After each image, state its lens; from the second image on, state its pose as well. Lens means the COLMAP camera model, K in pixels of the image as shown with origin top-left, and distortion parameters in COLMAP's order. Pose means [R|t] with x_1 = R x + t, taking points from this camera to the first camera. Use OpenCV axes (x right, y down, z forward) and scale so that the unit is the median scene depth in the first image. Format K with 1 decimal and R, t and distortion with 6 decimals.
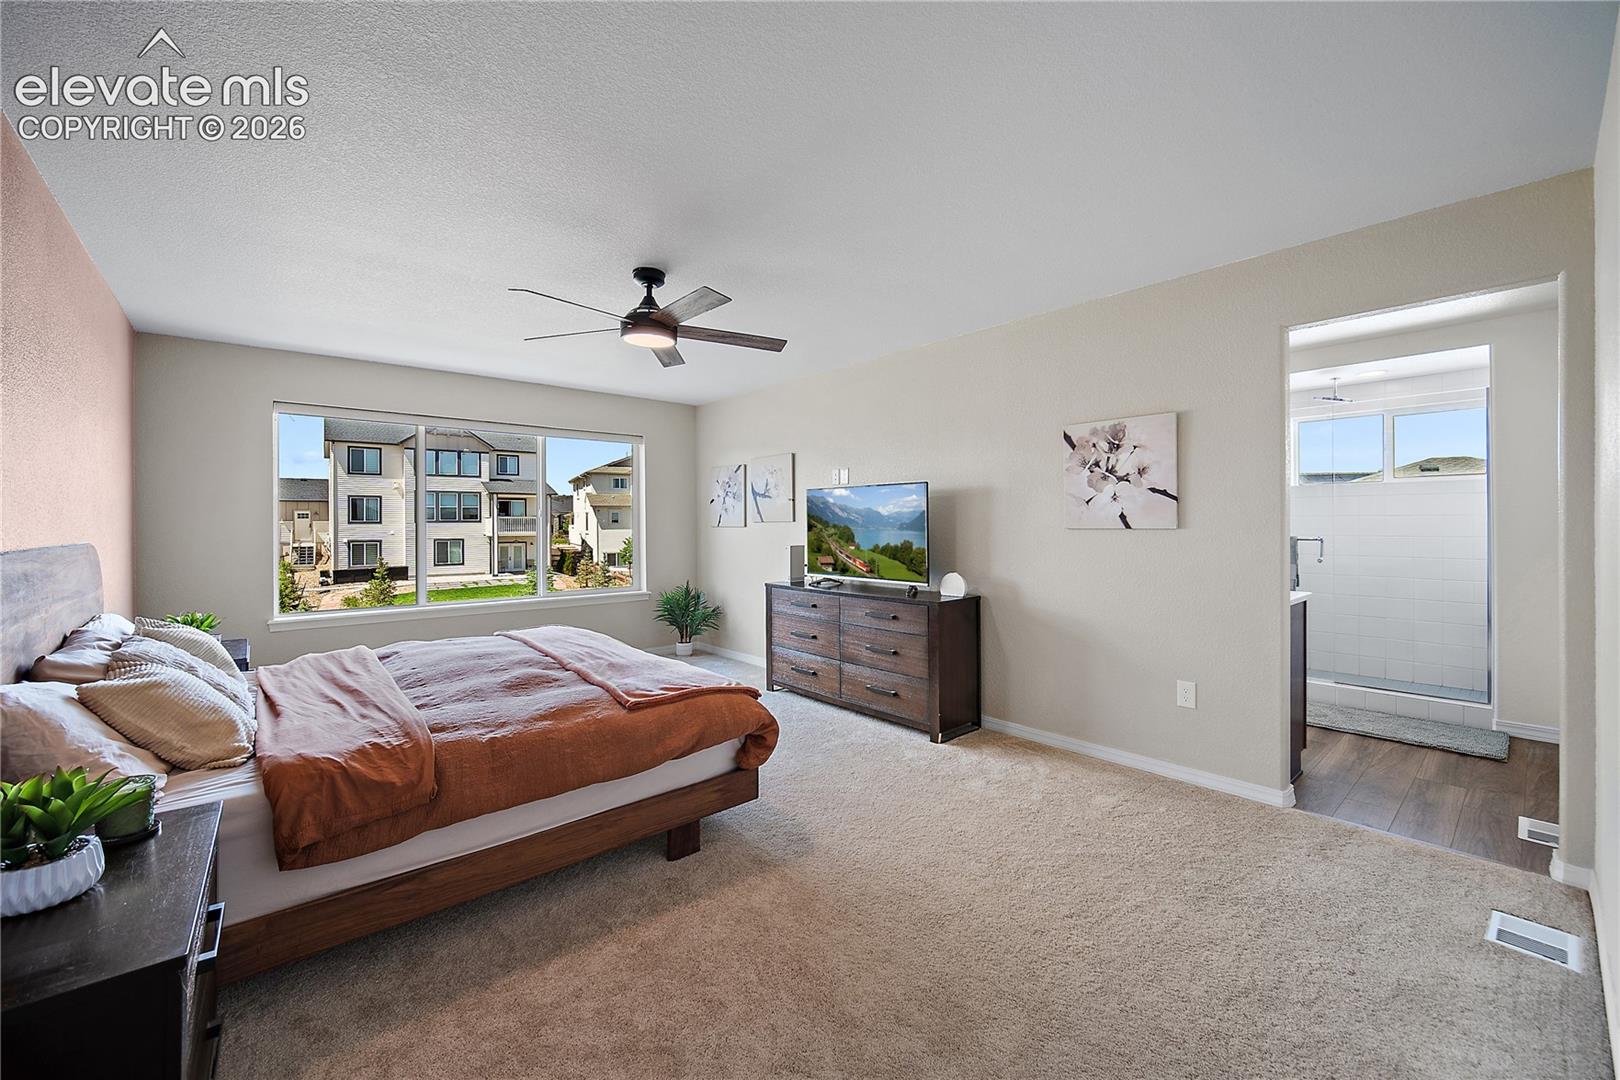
lens RADIAL K [[642.7, 0, 808.1], [0, 642.7, 530.0], [0, 0, 1]] dist [-0.002320, -0.000121]
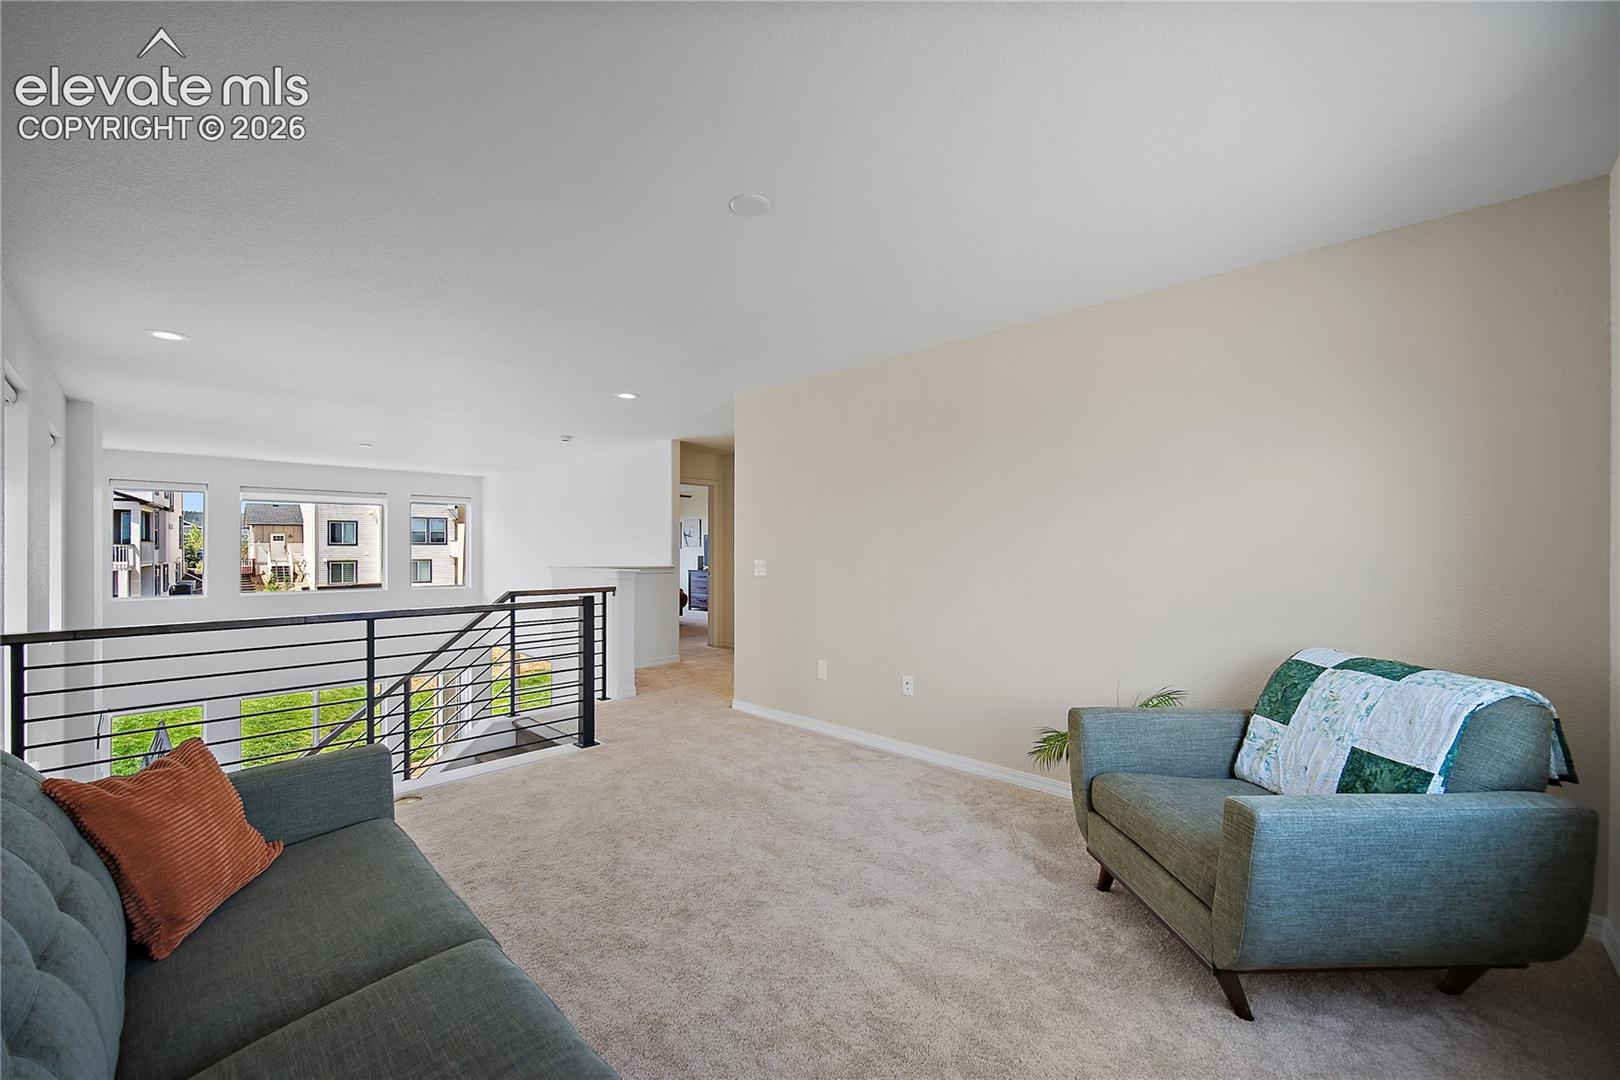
lens RADIAL K [[642.7, 0, 813.1], [0, 642.7, 542.7], [0, 0, 1]] dist [-0.002320, -0.000121]
pose [[0.995352, 0.005124, 0.096165, 0.022799], [-0.003433, 0.999837, -0.017737, 0.002157], [-0.096240, 0.017324, 0.995207, -0.201589]]
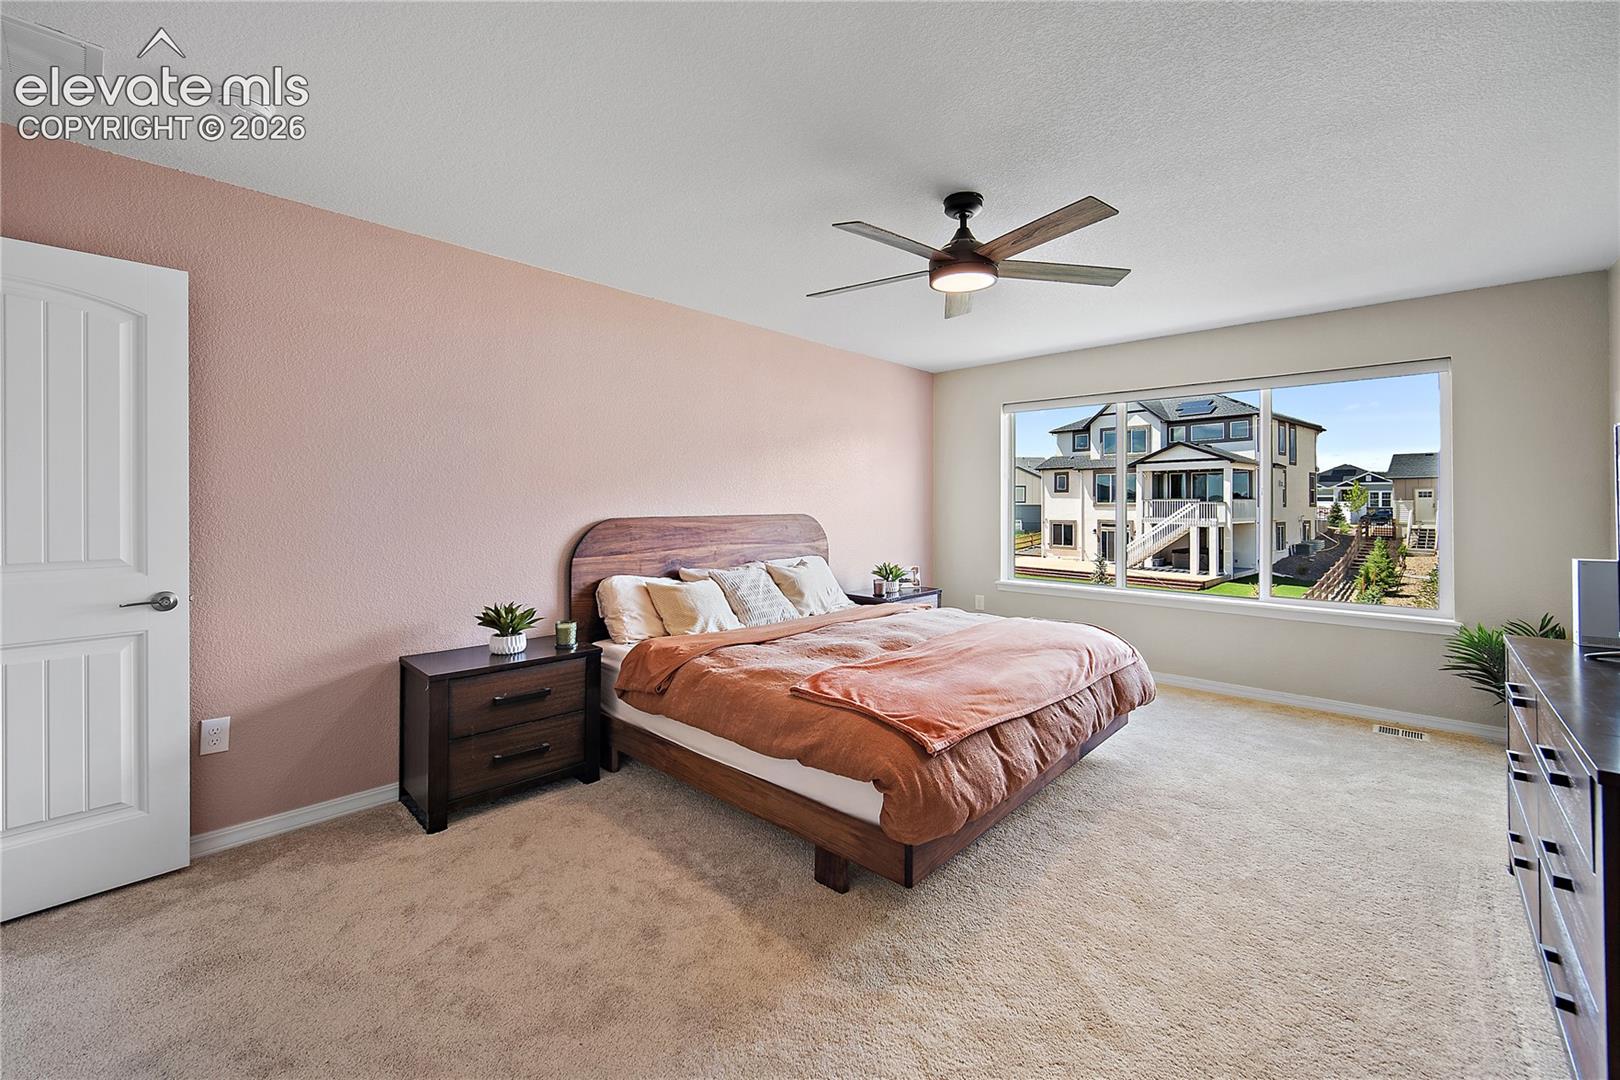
lens RADIAL K [[642.7, 0, 786.5], [0, 642.7, 503.4], [0, 0, 1]] dist [-0.002320, -0.000121]
pose [[0.101838, 0.005338, -0.994787, 0.016348], [-0.013984, 0.999894, 0.003934, -0.000373], [0.994703, 0.013510, 0.101902, 0.020818]]
